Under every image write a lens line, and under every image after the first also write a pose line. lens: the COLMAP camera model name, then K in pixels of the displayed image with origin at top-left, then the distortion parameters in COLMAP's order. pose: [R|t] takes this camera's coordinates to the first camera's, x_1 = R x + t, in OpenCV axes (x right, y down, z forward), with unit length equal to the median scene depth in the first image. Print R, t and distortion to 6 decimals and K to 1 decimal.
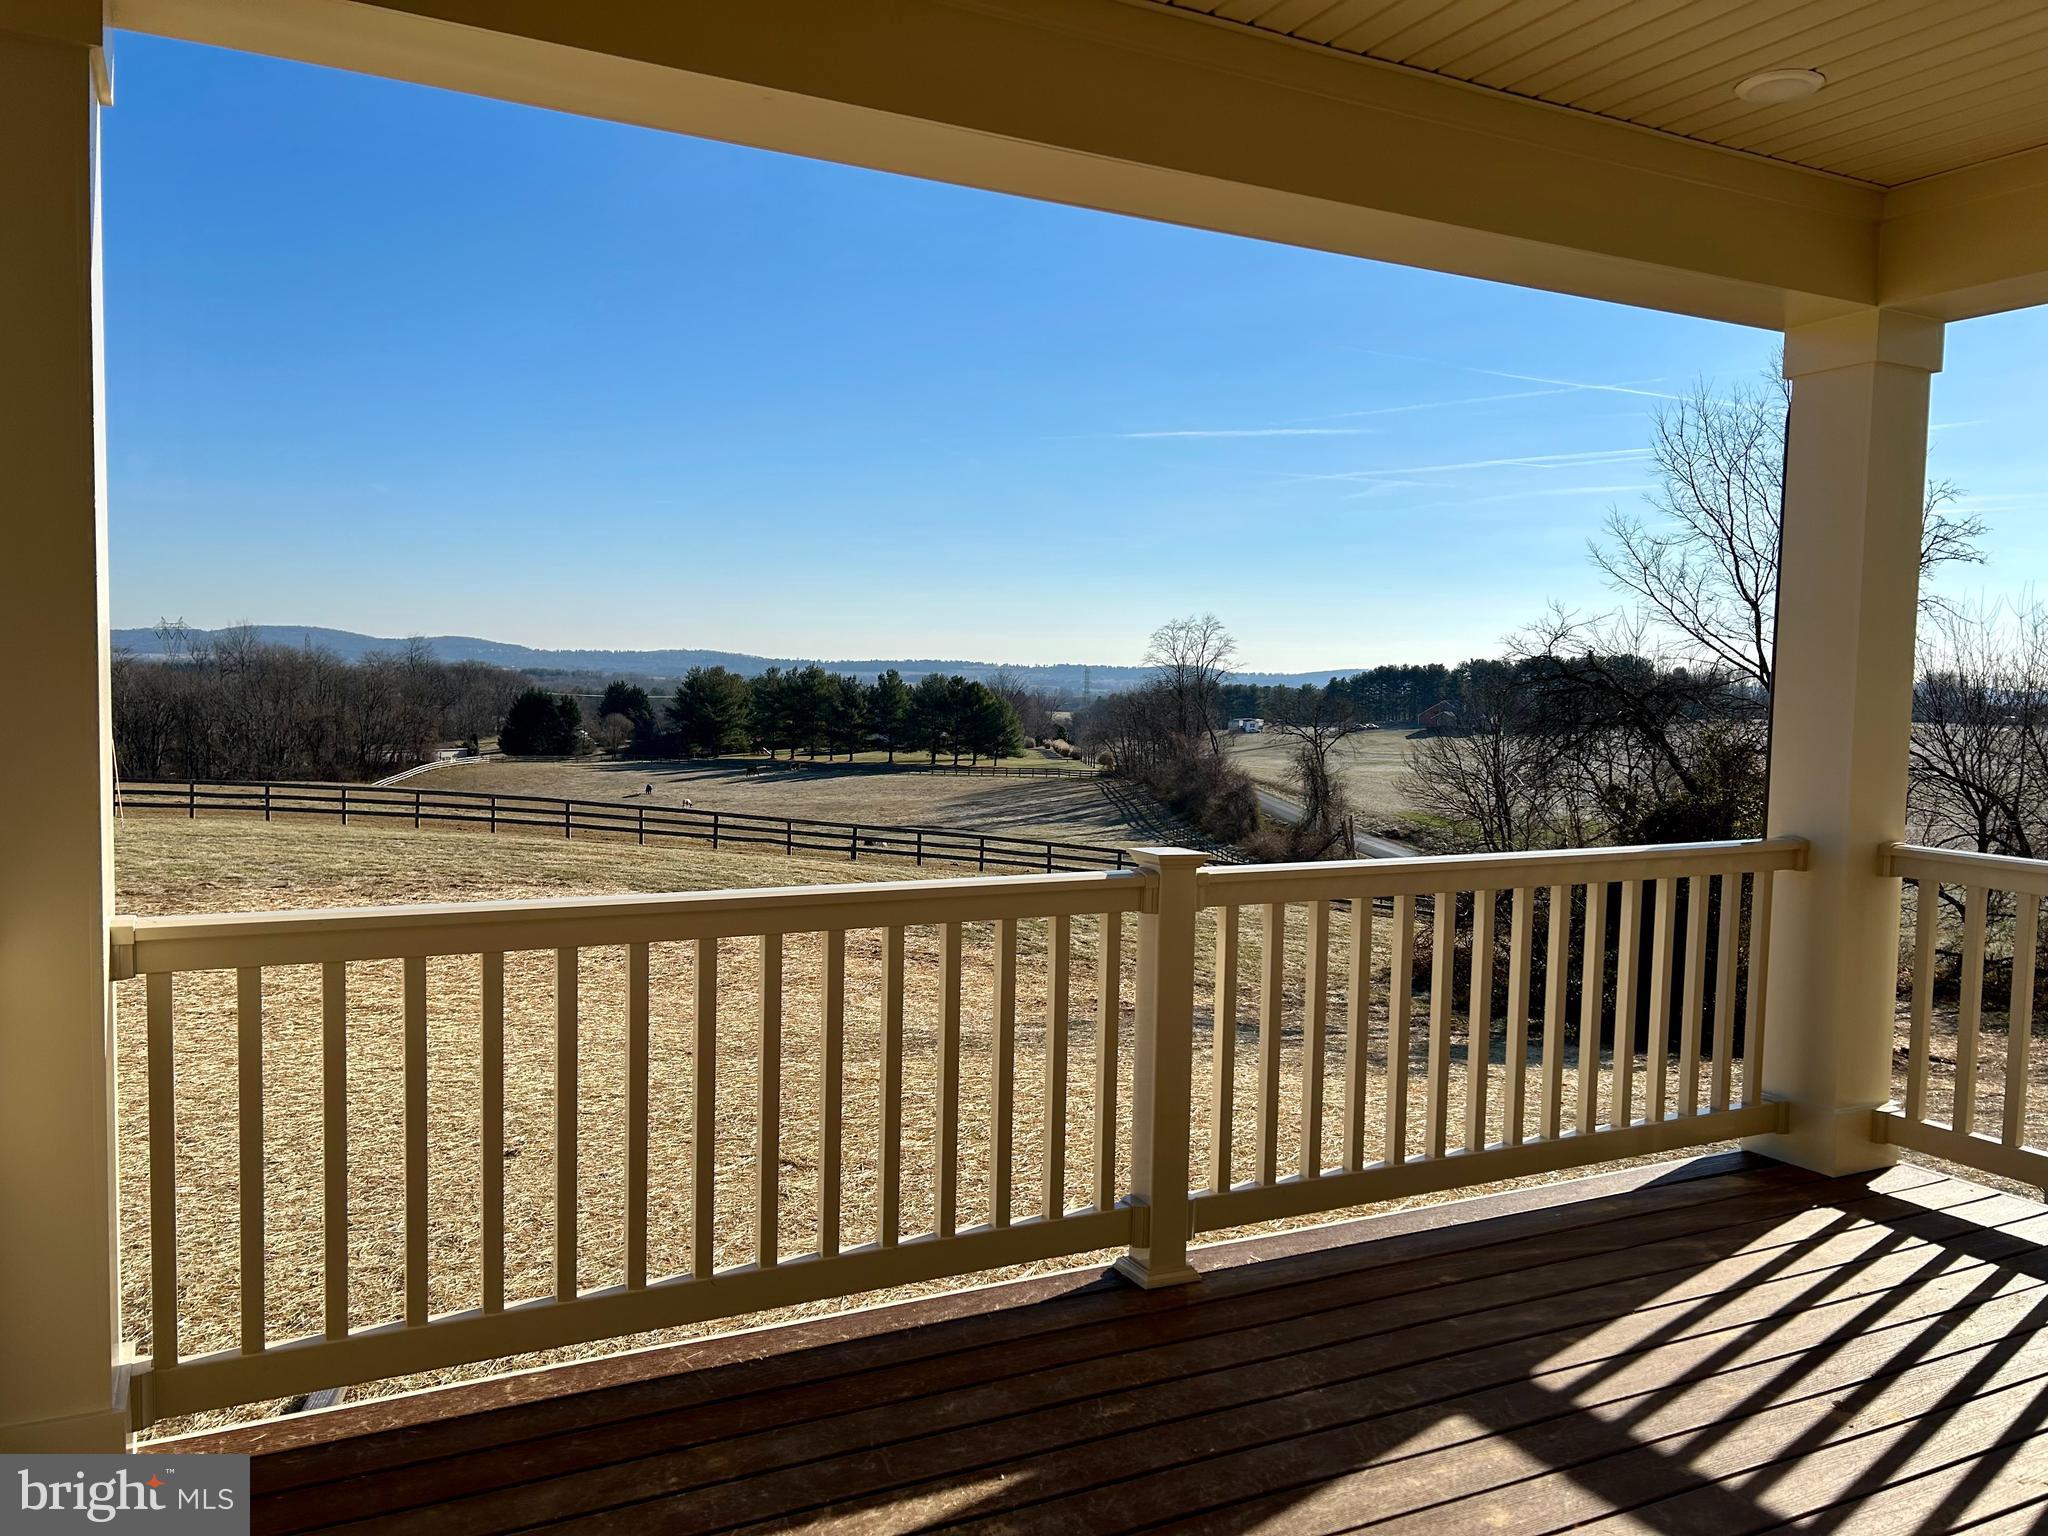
lens RADIAL K [[1554.6, 0, 1022.1], [0, 1554.6, 774.7], [0, 0, 1]] dist [0.060456, -0.066373]
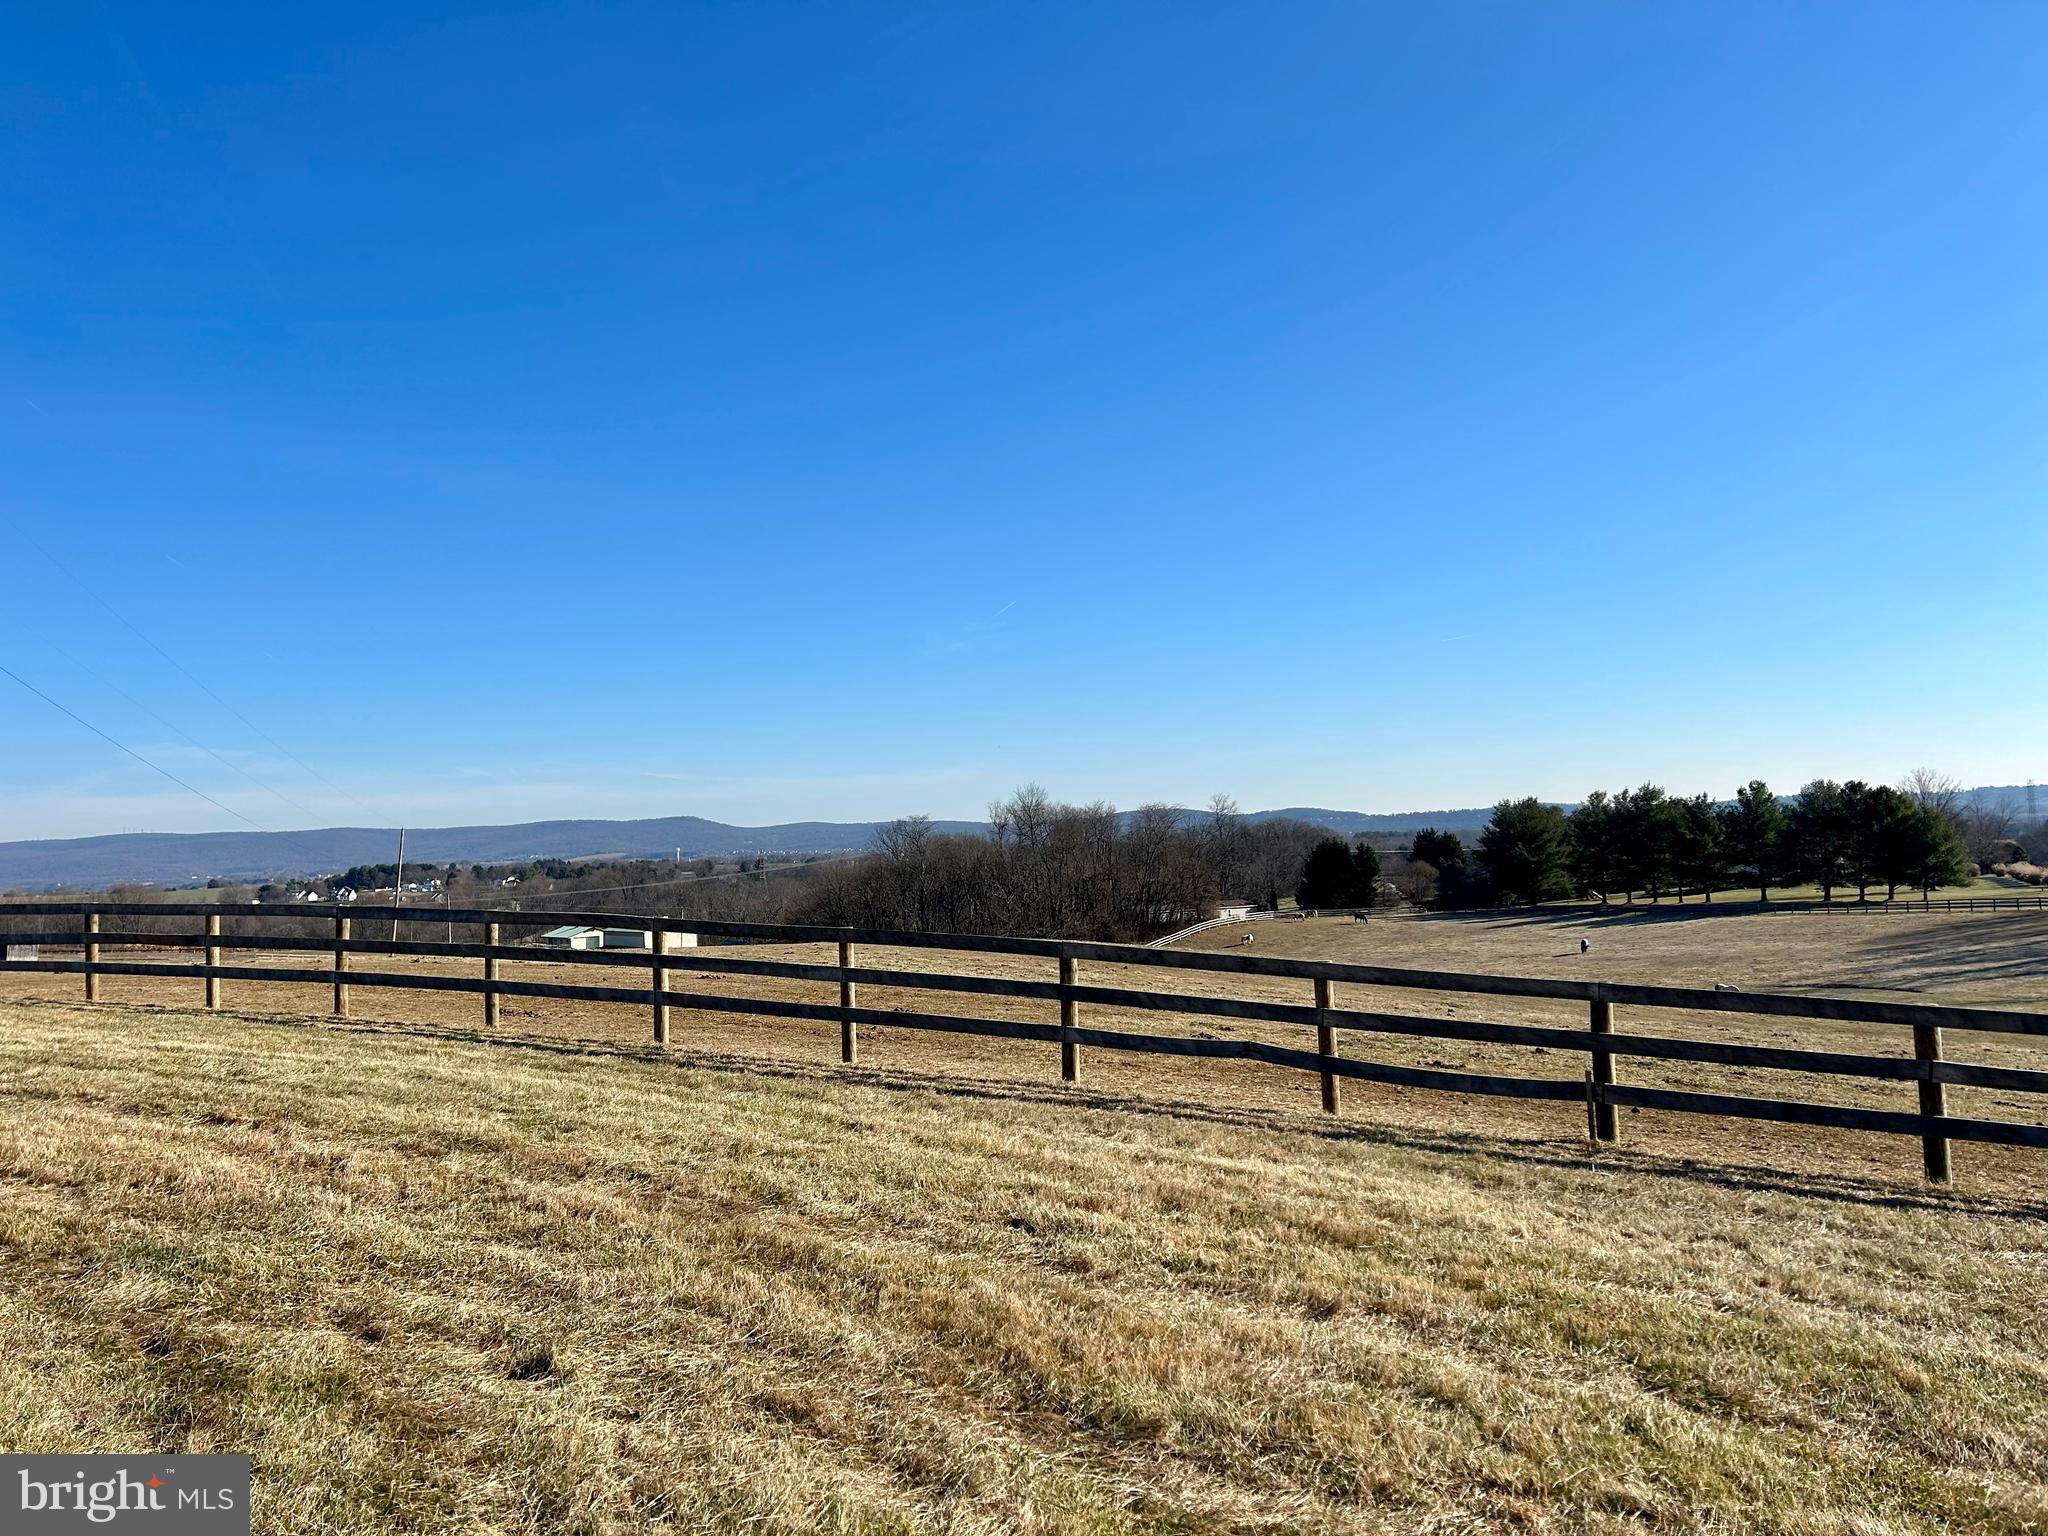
lens RADIAL K [[1554.6, 0, 1022.1], [0, 1554.6, 774.7], [0, 0, 1]] dist [0.060456, -0.066373]
pose [[0.864898, -0.079741, -0.495574, -0.011881], [0.028677, 0.993538, -0.109818, 0.004490], [0.501128, 0.080770, 0.861595, 0.139965]]
